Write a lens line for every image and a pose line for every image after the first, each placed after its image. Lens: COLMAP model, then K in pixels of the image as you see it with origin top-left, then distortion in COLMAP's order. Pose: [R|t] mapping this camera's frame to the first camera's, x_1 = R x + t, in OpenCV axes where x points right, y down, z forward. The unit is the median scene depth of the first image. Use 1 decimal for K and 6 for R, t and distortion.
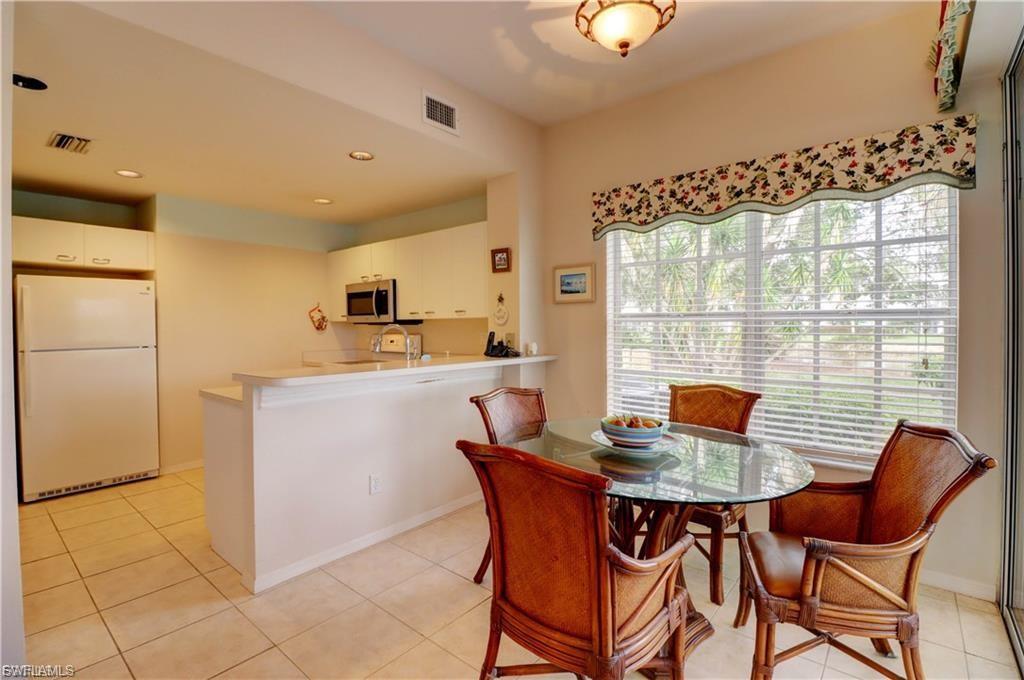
lens RADIAL K [[473.3, 0, 511.5], [0, 473.3, 334.3], [0, 0, 1]] dist [-0.017993, -0.000422]
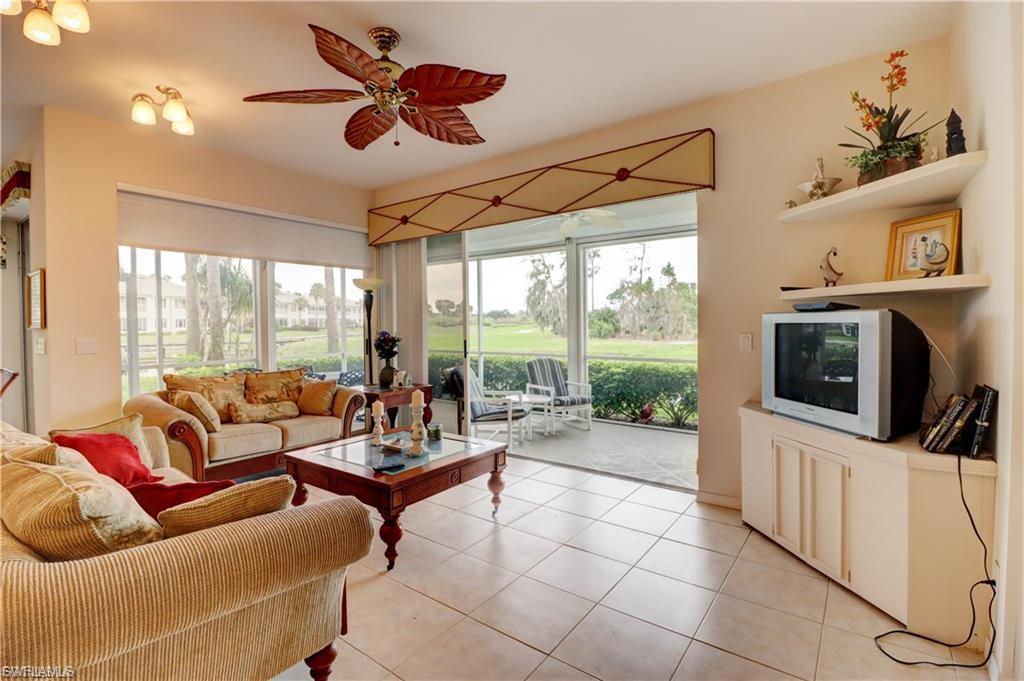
lens RADIAL K [[473.3, 0, 517.9], [0, 473.3, 336.1], [0, 0, 1]] dist [-0.017993, -0.000422]
pose [[-0.064298, -0.011264, 0.997867, -2.455356], [0.020882, 0.999702, 0.012631, 0.033453], [-0.997712, 0.021650, -0.064044, -2.320227]]
